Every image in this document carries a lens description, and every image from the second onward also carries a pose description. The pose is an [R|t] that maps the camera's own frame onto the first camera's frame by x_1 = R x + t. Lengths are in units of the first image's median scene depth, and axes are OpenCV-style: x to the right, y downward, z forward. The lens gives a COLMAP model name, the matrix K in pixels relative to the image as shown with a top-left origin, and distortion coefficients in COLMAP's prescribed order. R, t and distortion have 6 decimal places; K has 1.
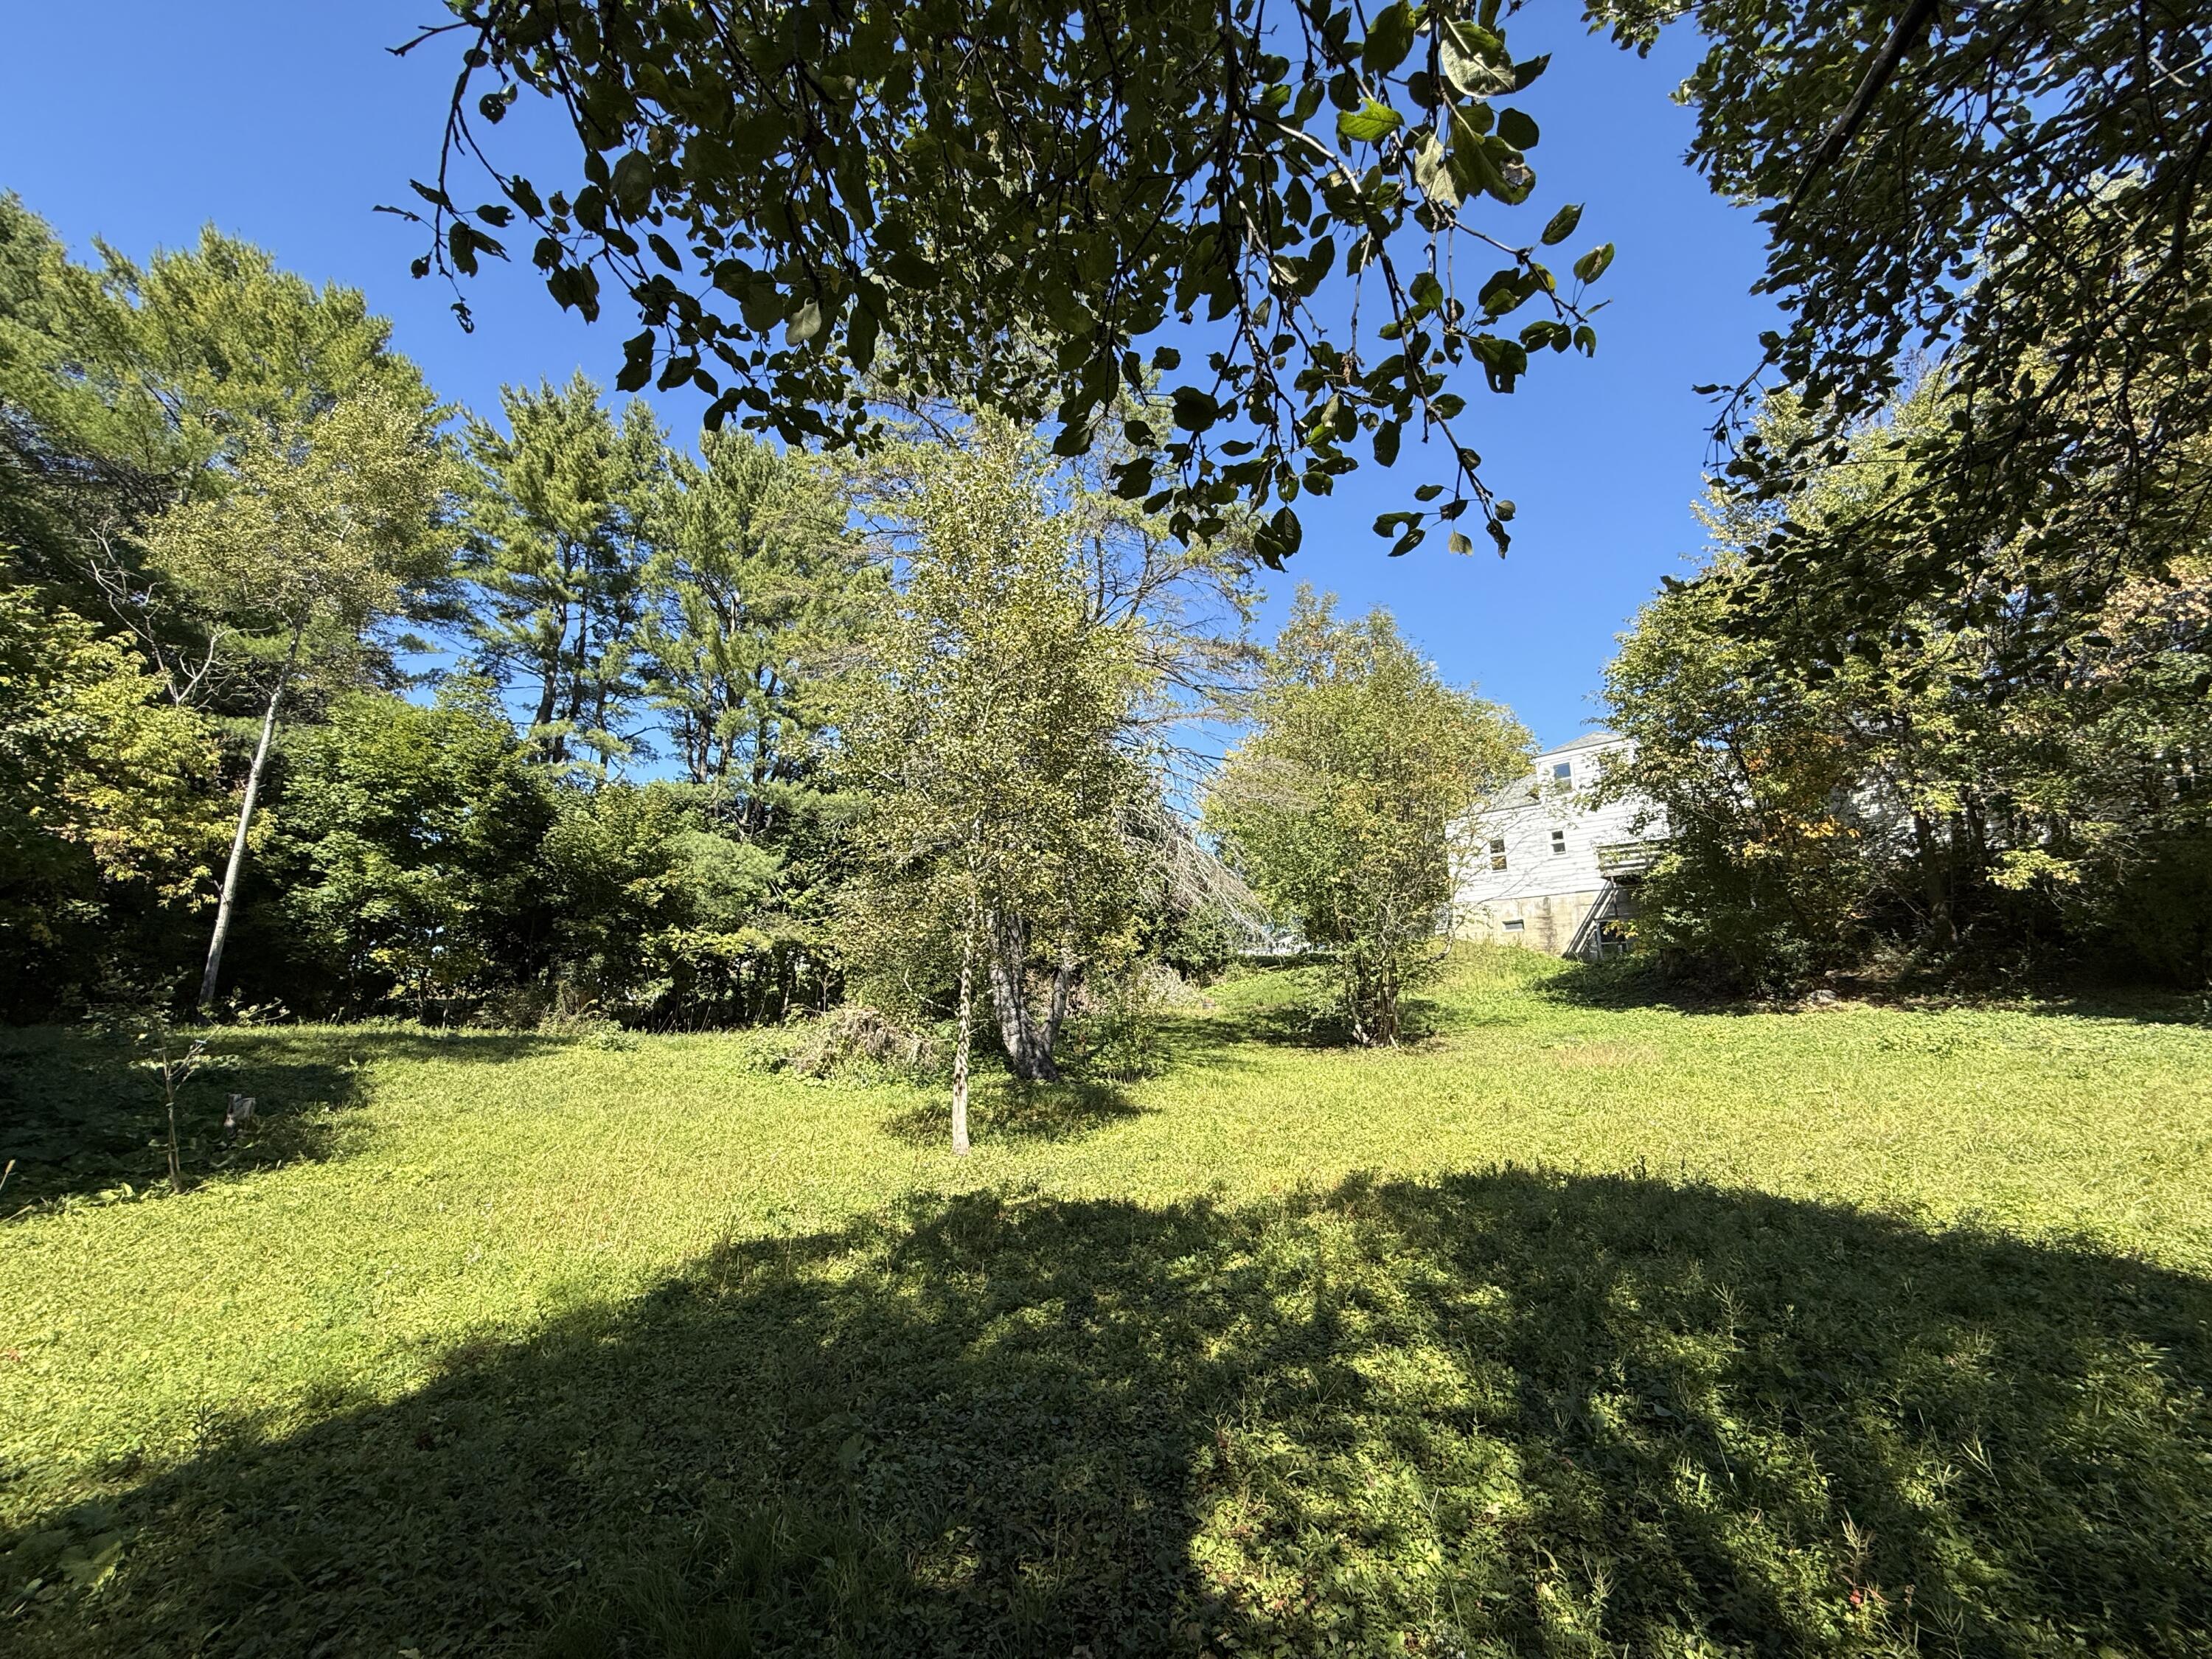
lens RADIAL K [[882.5, 0, 1101.6], [0, 882.5, 825.4], [0, 0, 1]] dist [-0.001326, 0.000229]
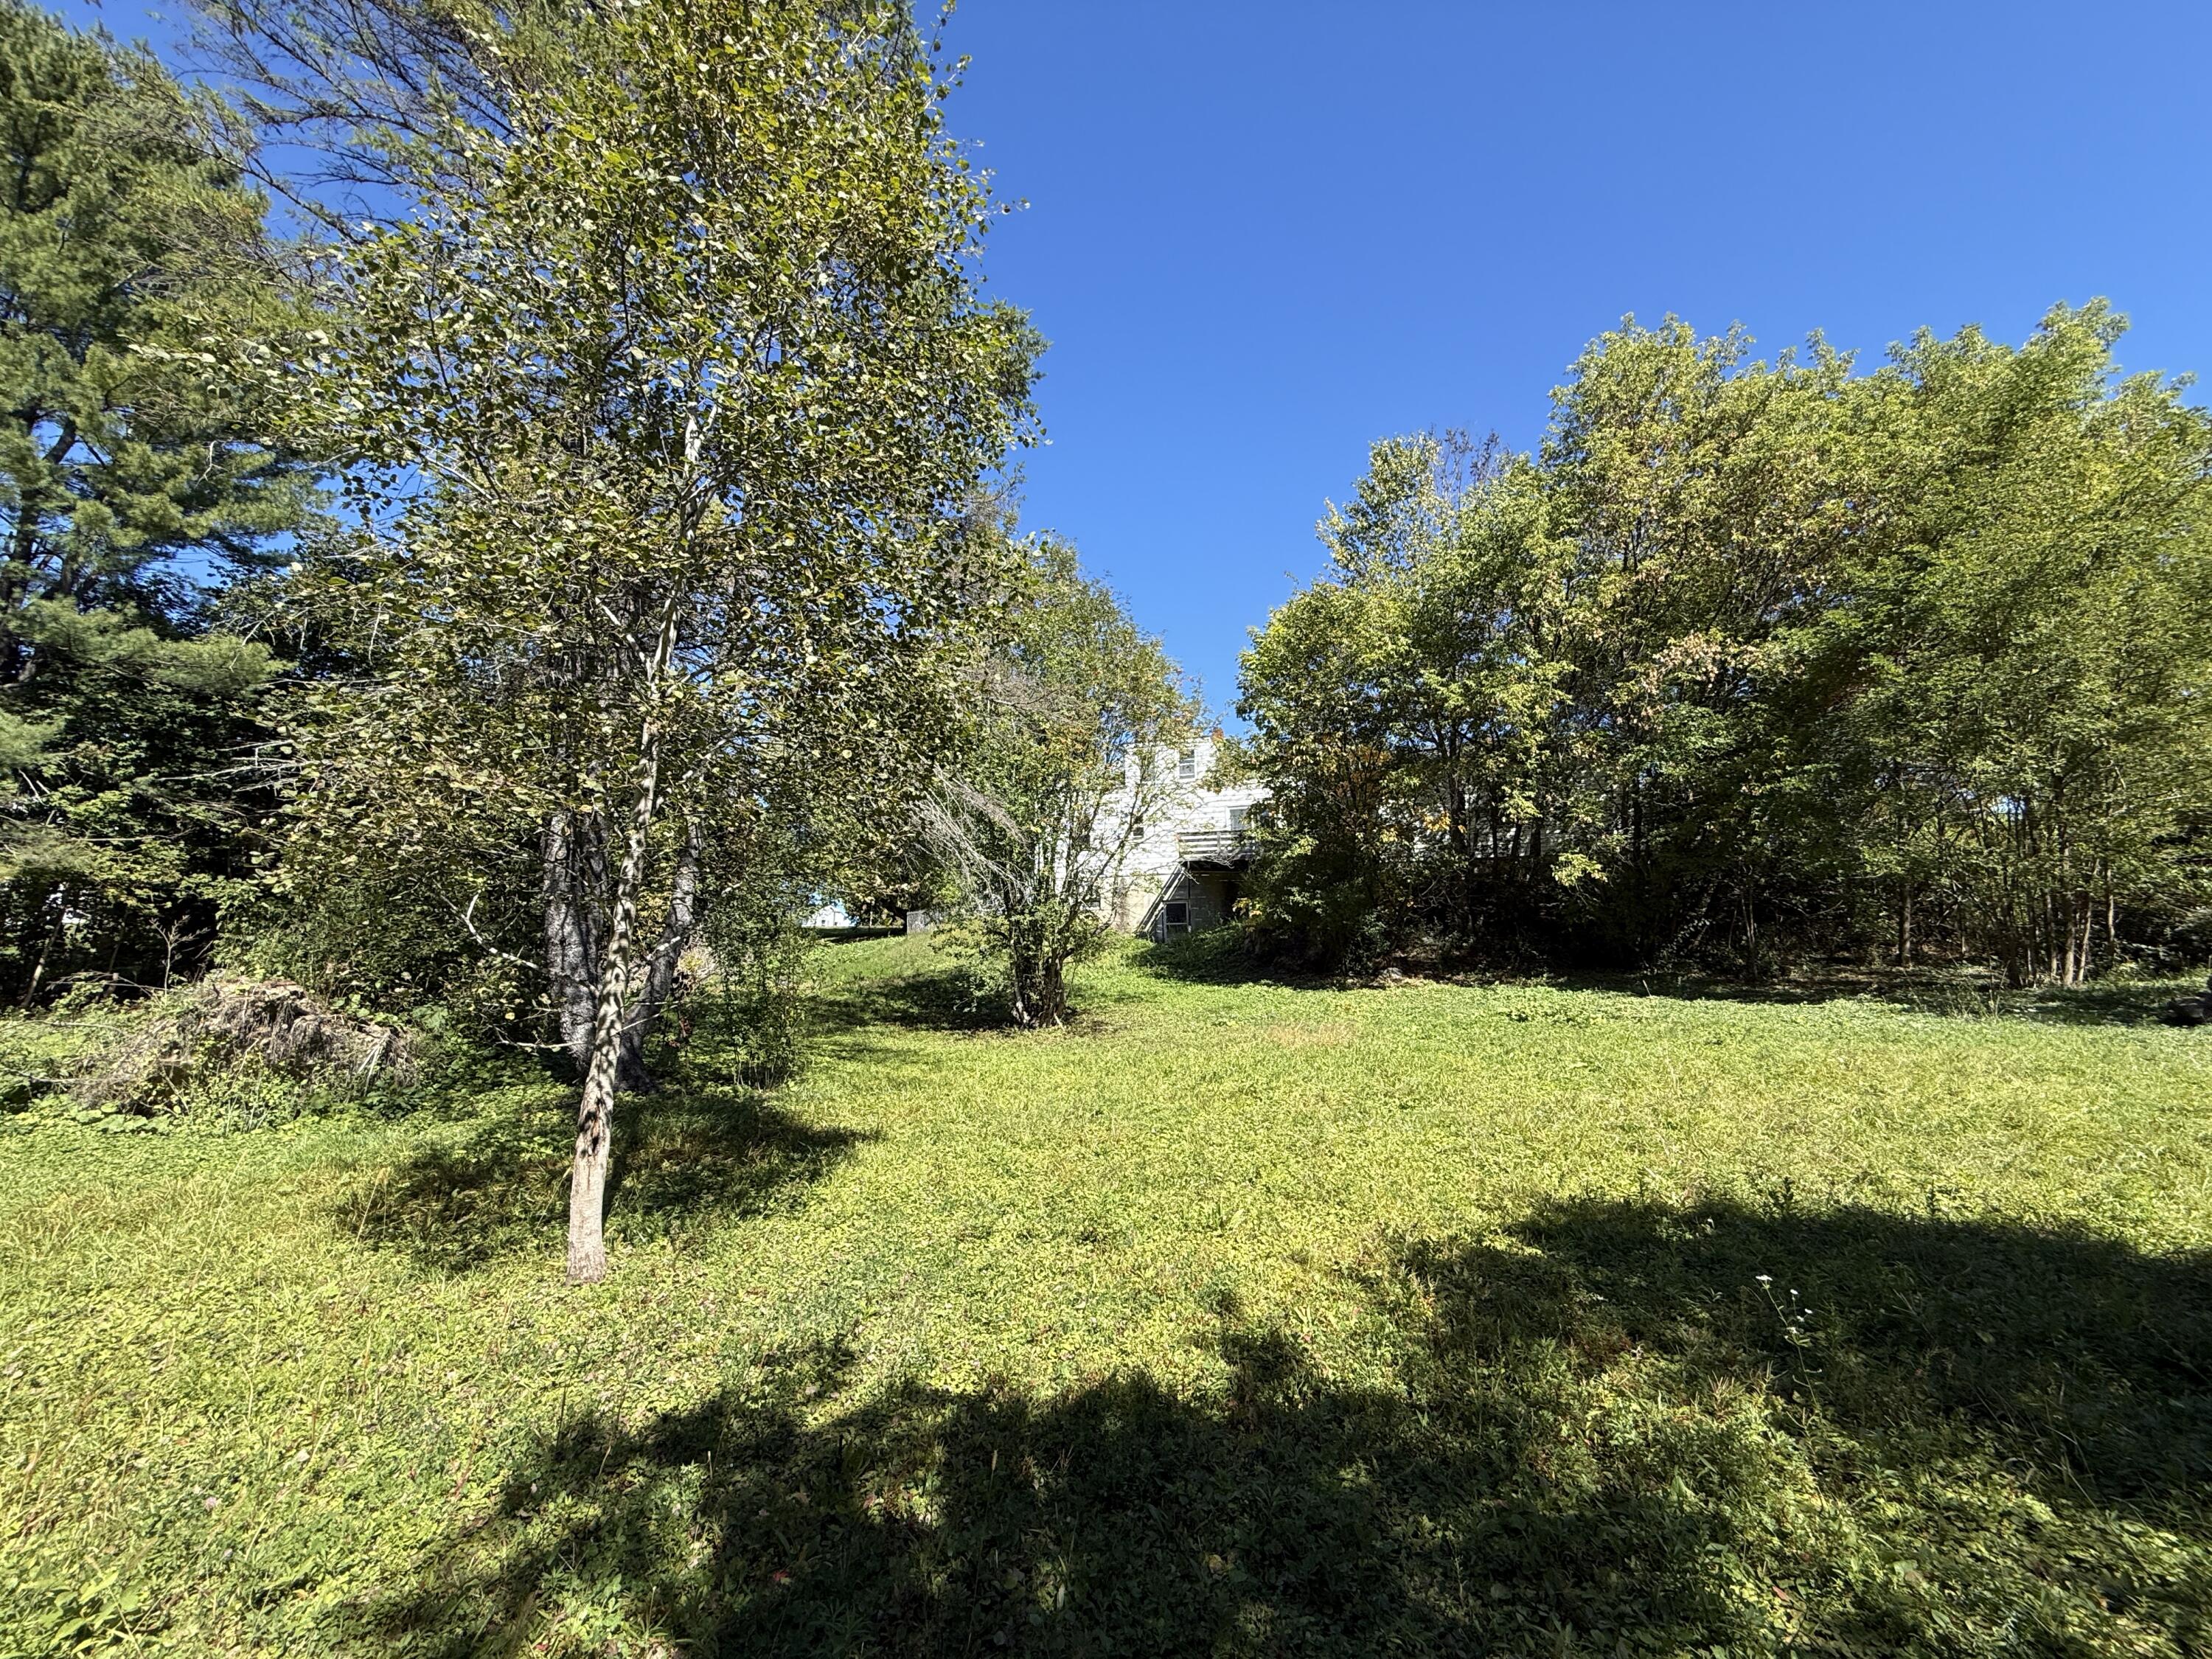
lens RADIAL K [[882.5, 0, 1101.6], [0, 882.5, 825.4], [0, 0, 1]] dist [-0.001326, 0.000229]
pose [[0.856813, 0.091930, 0.507366, -0.093994], [-0.104500, 0.994518, -0.003724, 0.049356], [-0.504927, -0.049829, 0.861723, 0.227428]]
